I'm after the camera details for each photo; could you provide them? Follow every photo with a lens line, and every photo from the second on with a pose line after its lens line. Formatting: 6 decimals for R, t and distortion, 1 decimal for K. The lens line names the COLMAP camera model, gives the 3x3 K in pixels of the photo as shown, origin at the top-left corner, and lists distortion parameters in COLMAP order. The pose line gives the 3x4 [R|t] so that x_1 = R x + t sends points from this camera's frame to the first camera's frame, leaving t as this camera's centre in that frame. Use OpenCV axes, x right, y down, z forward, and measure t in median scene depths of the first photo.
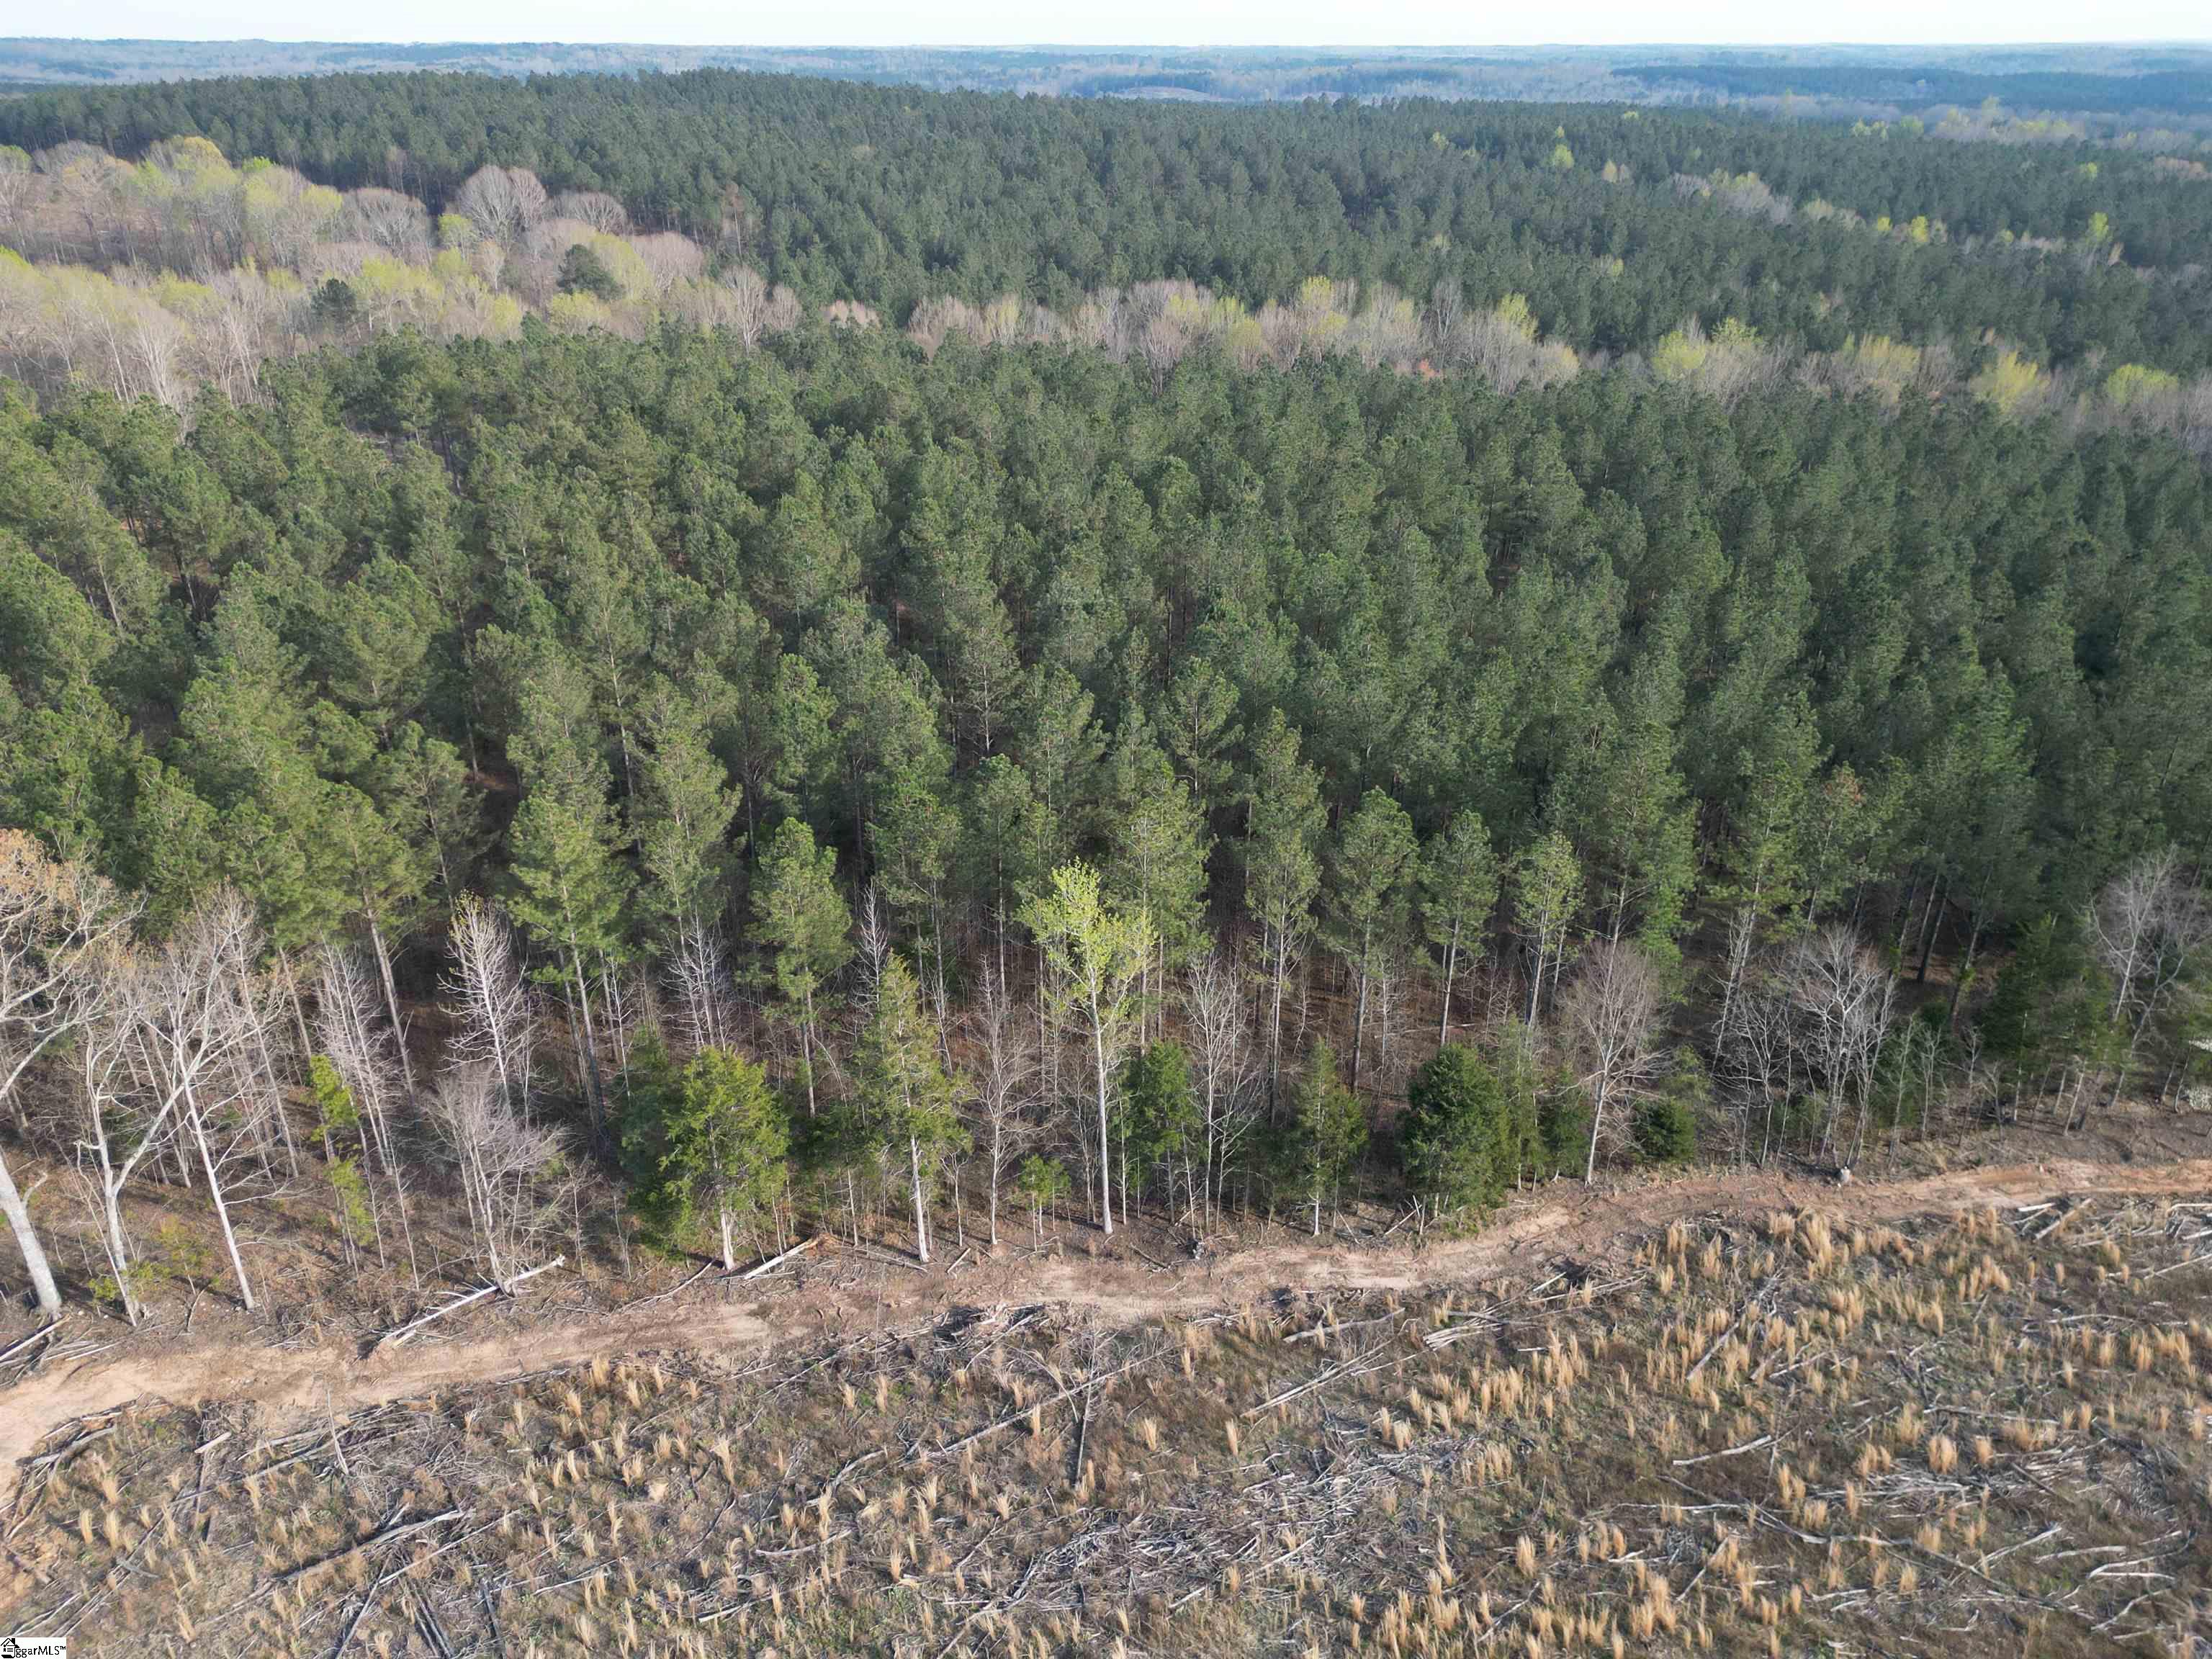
lens RADIAL K [[1538.2, 0, 1106.0], [0, 1538.2, 829.5], [0, 0, 1]] dist [0.081109, -0.074768]
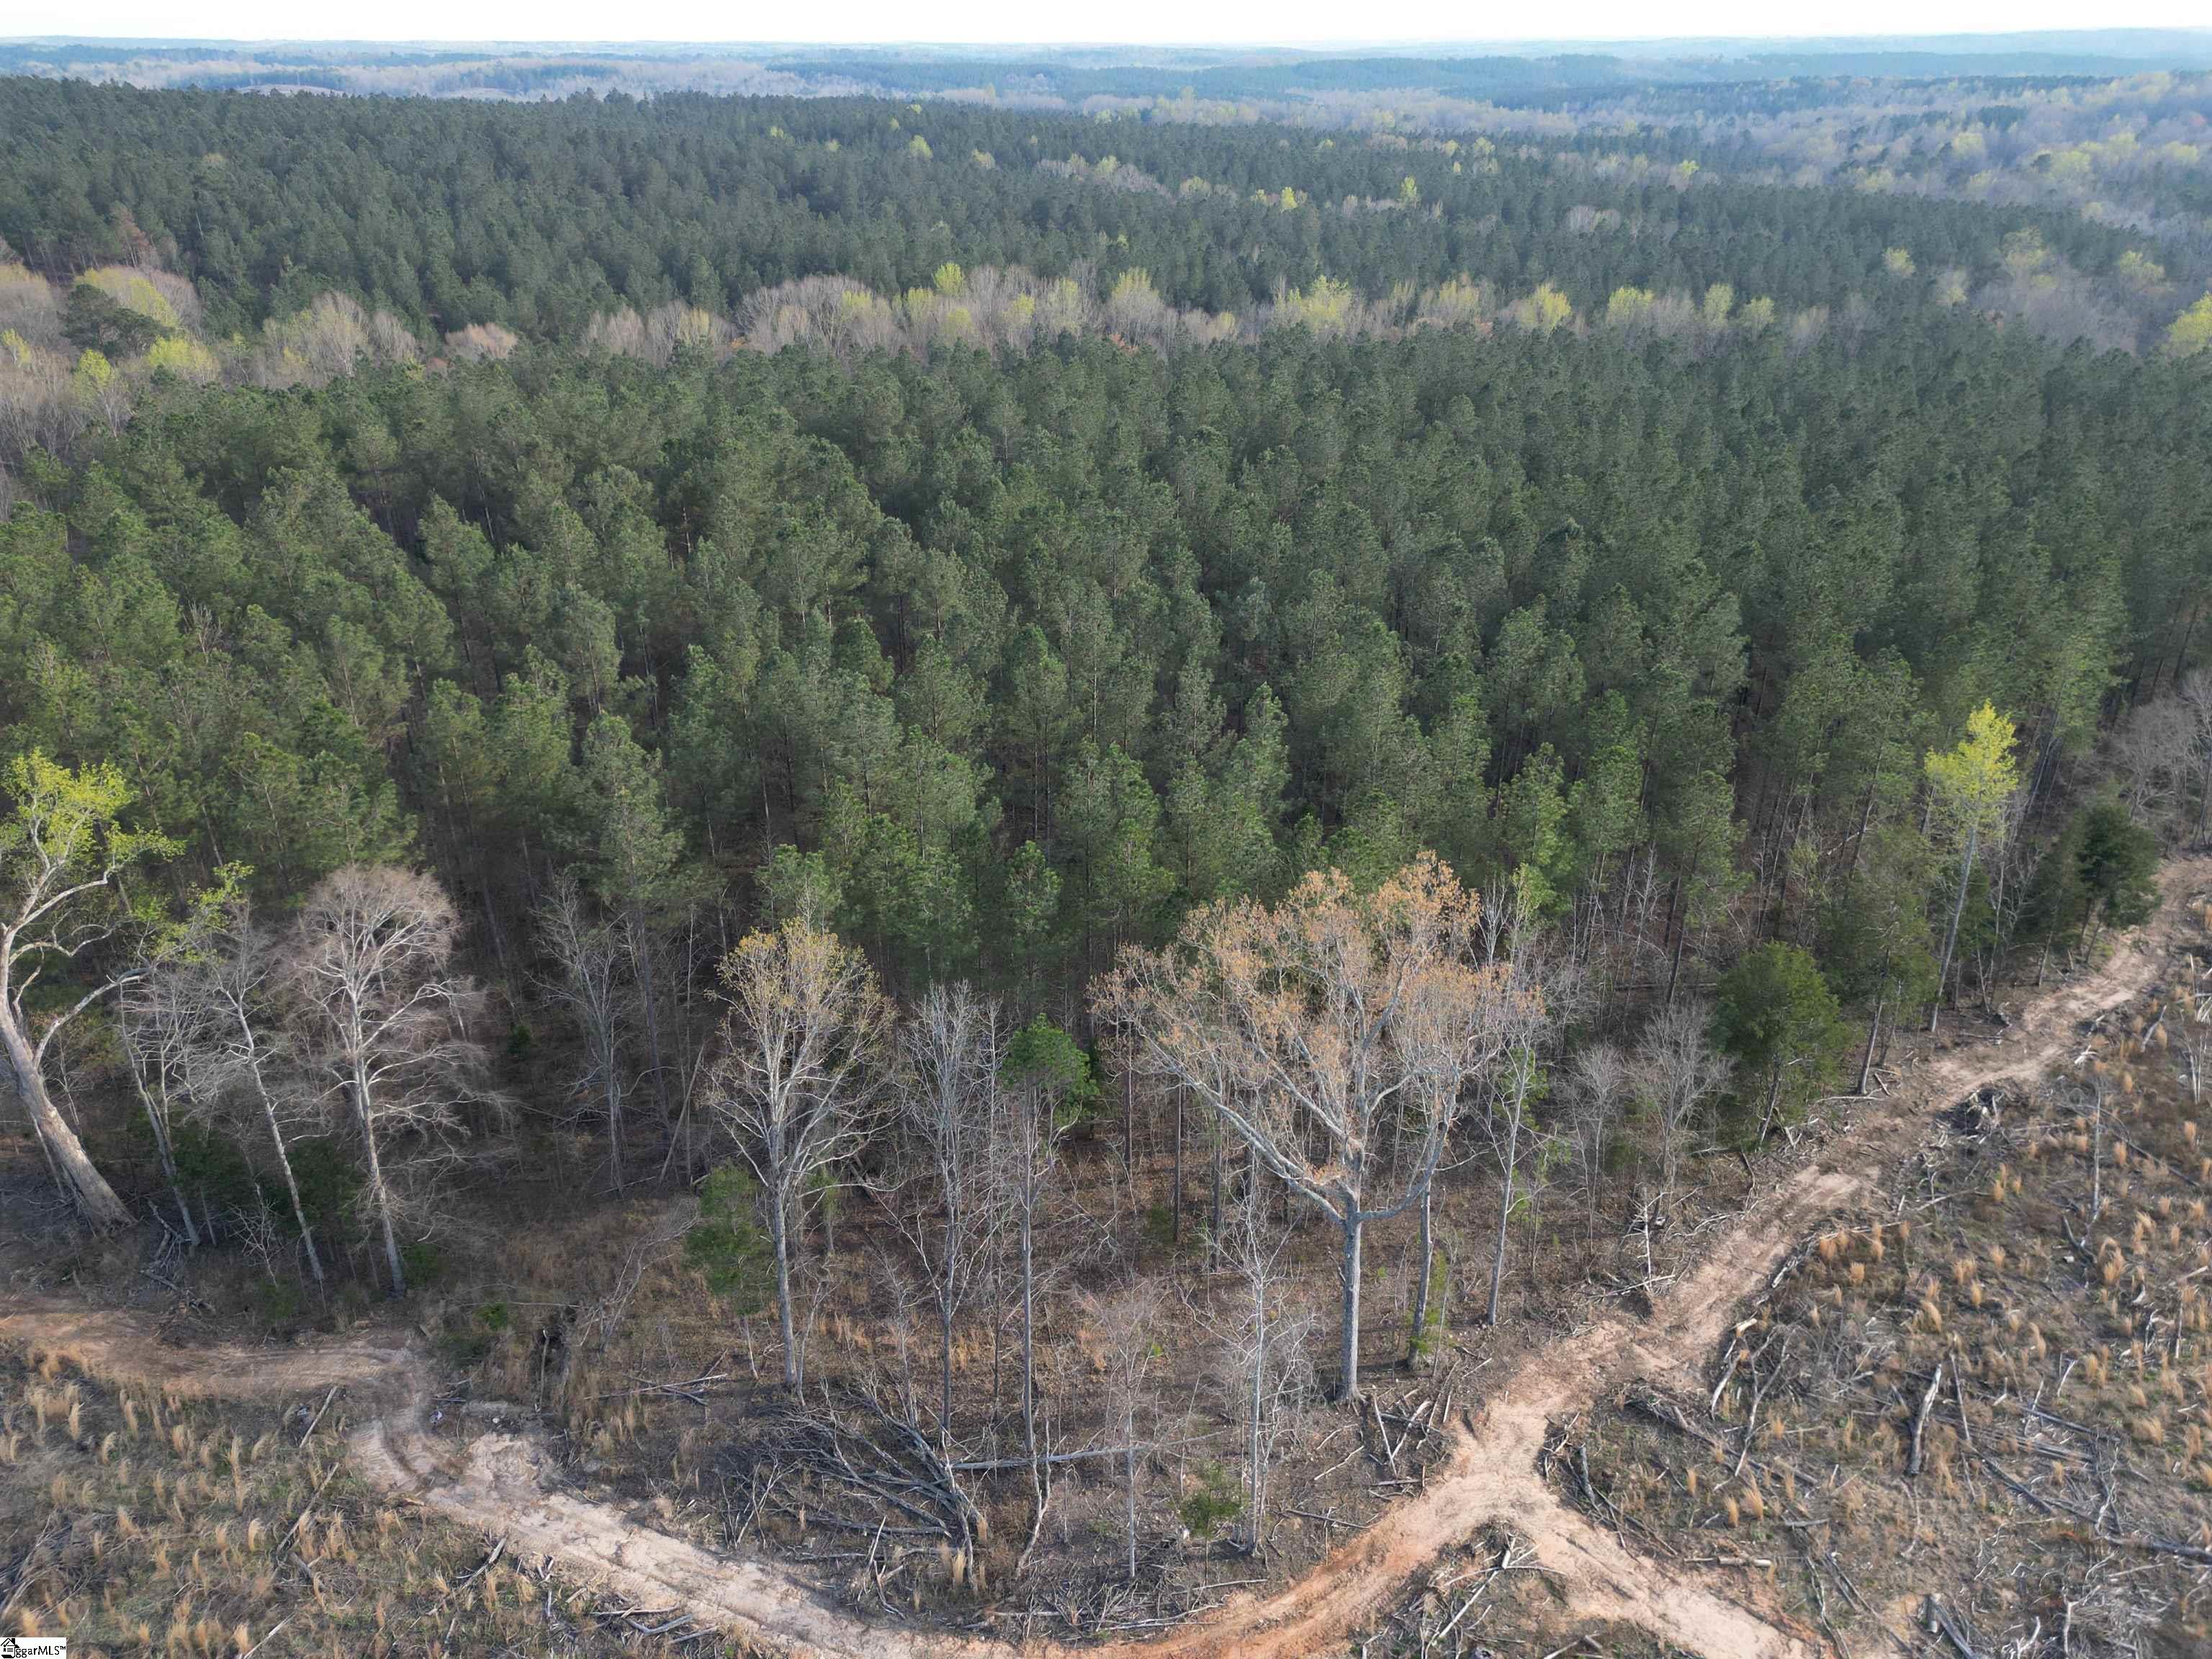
lens RADIAL K [[1538.2, 0, 1106.0], [0, 1538.2, 829.5], [0, 0, 1]] dist [0.081109, -0.074768]
pose [[0.864499, -0.234968, 0.444332, -0.694499], [0.233661, 0.970549, 0.058623, -0.074834], [-0.445021, 0.053143, 0.893942, 0.120869]]
